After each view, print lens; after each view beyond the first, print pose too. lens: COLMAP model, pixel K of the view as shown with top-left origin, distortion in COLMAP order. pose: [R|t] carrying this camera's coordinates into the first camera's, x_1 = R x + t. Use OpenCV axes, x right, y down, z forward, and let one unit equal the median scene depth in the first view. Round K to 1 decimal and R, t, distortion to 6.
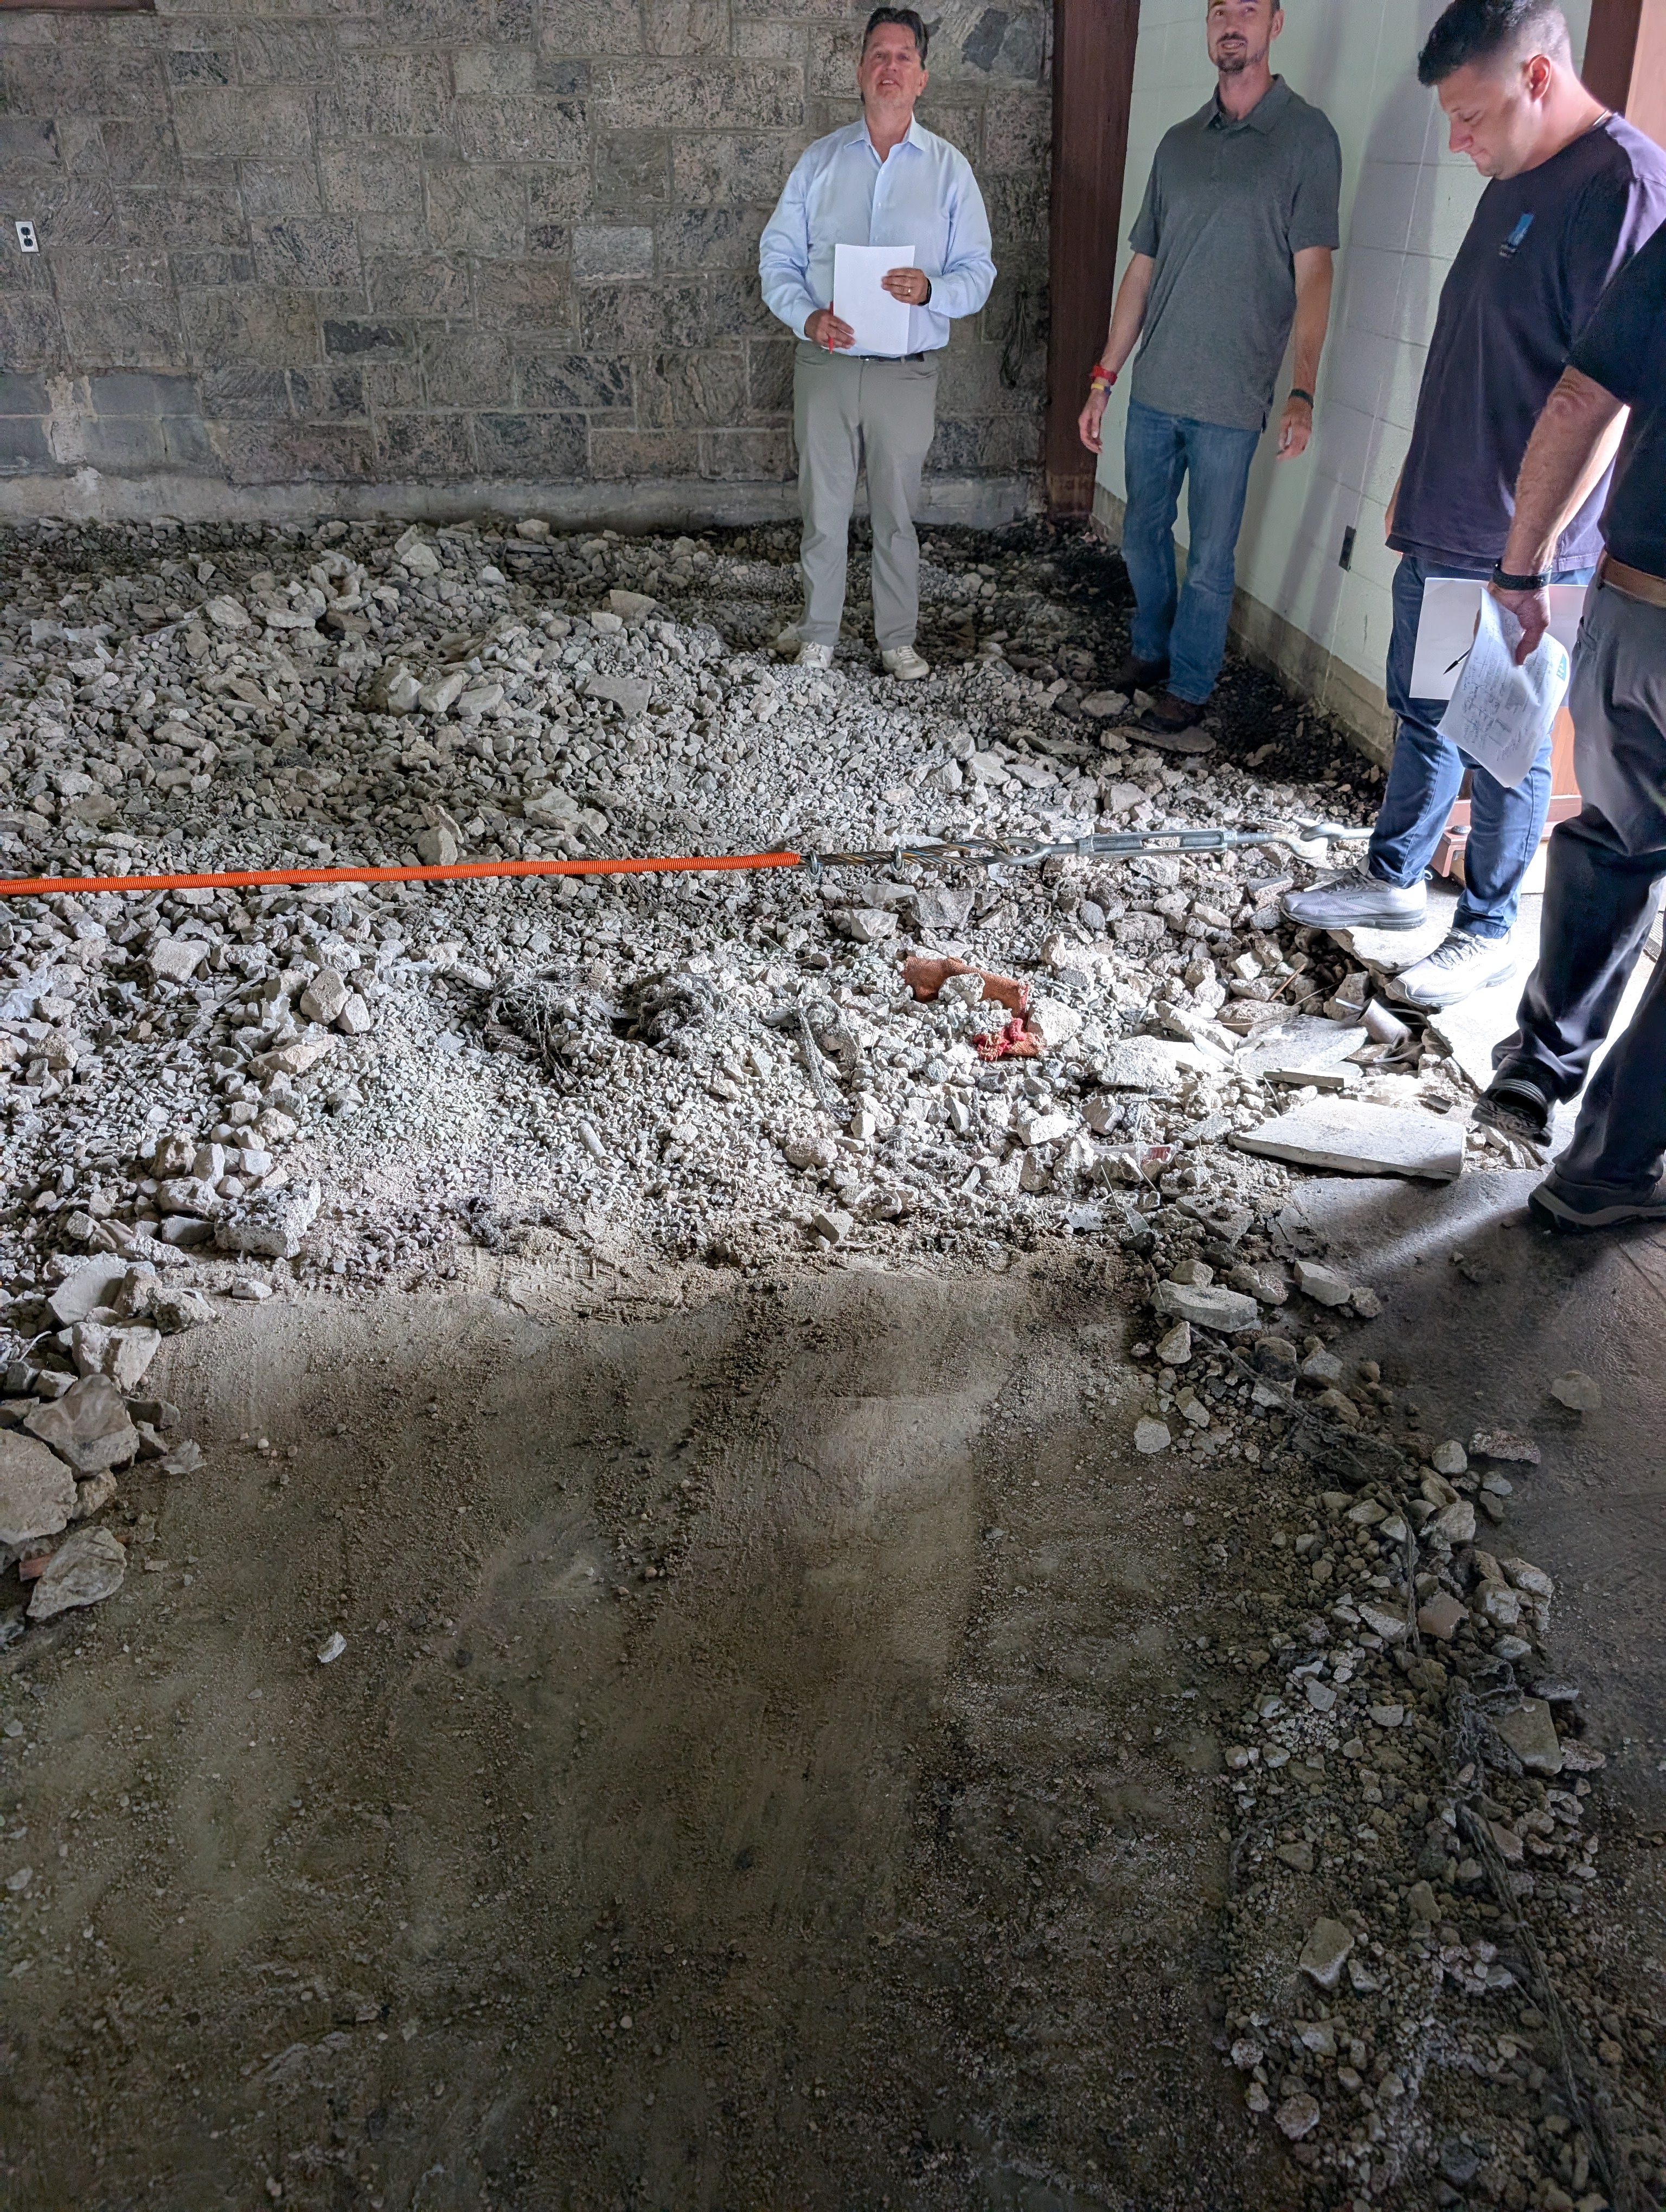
lens RADIAL K [[1607.1, 0, 833.6], [0, 1607.1, 1108.3], [0, 0, 1]] dist [0.022065, -0.012674]
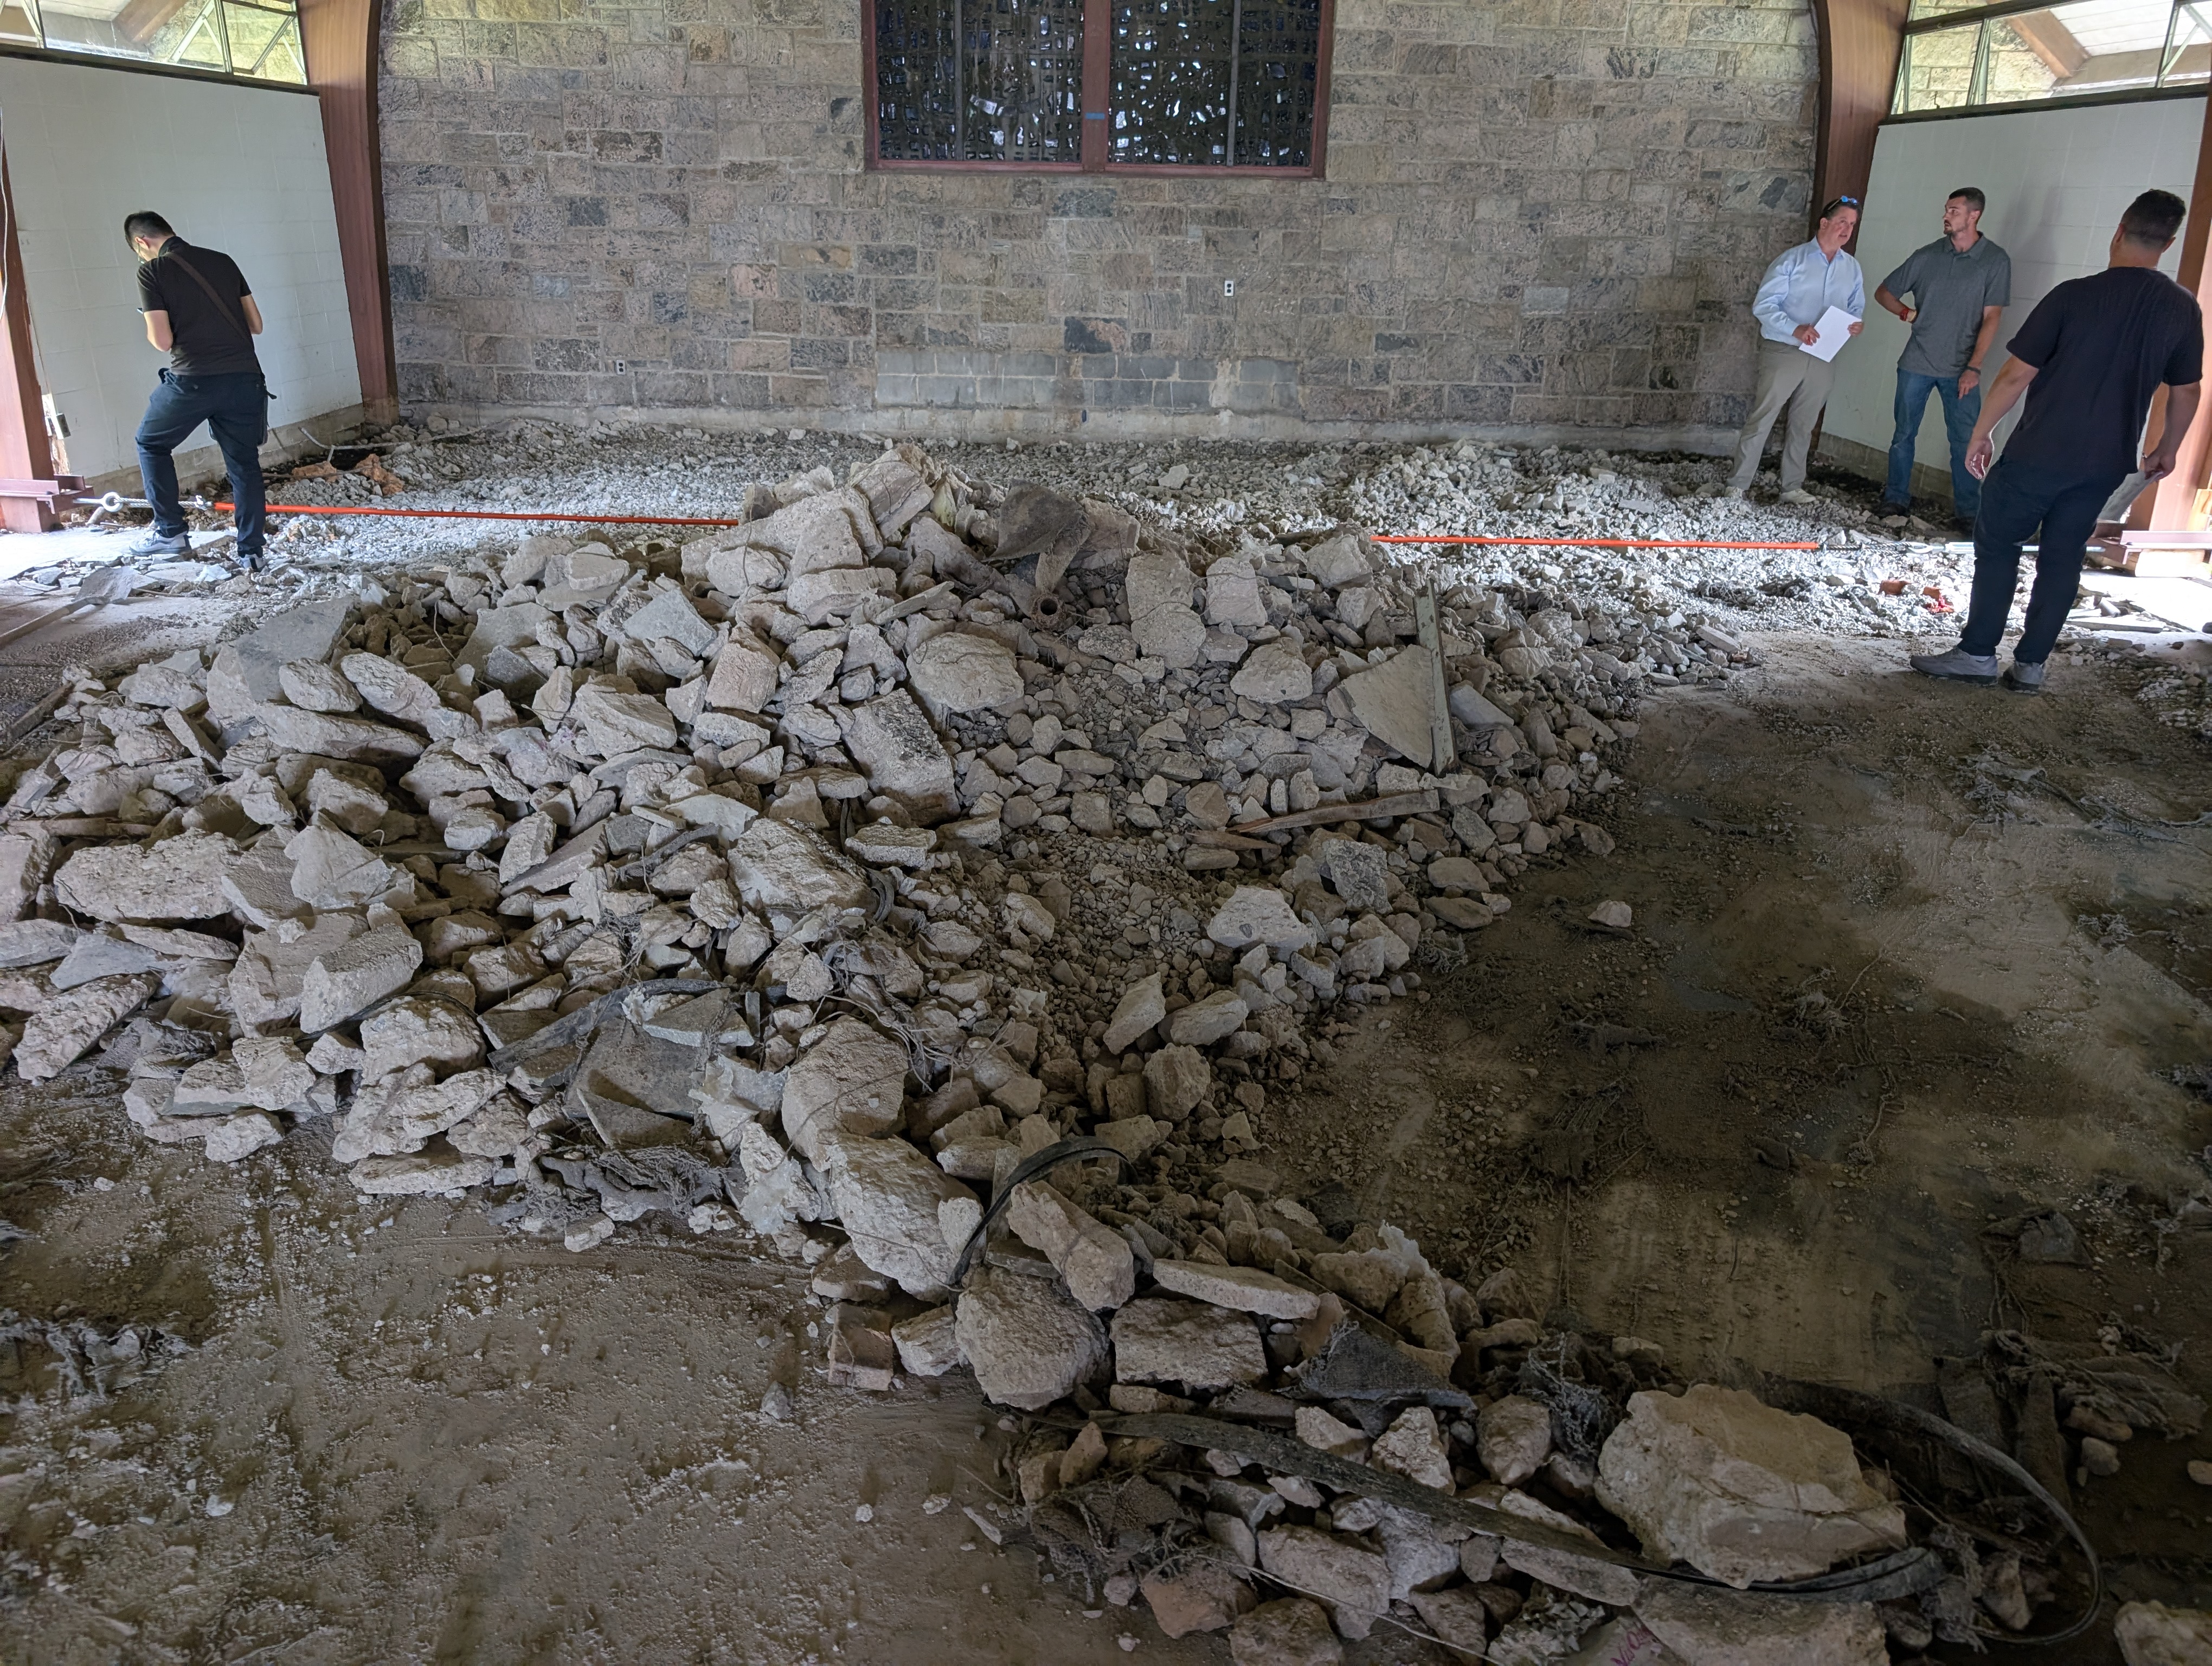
lens RADIAL K [[1607.1, 0, 1071.3], [0, 1607.1, 813.1], [0, 0, 1]] dist [0.022065, -0.012674]
pose [[0.992463, 0.051498, -0.111200, -0.432931], [-0.071096, 0.981057, -0.180203, 0.381269], [0.099814, 0.186750, 0.977324, -0.681502]]
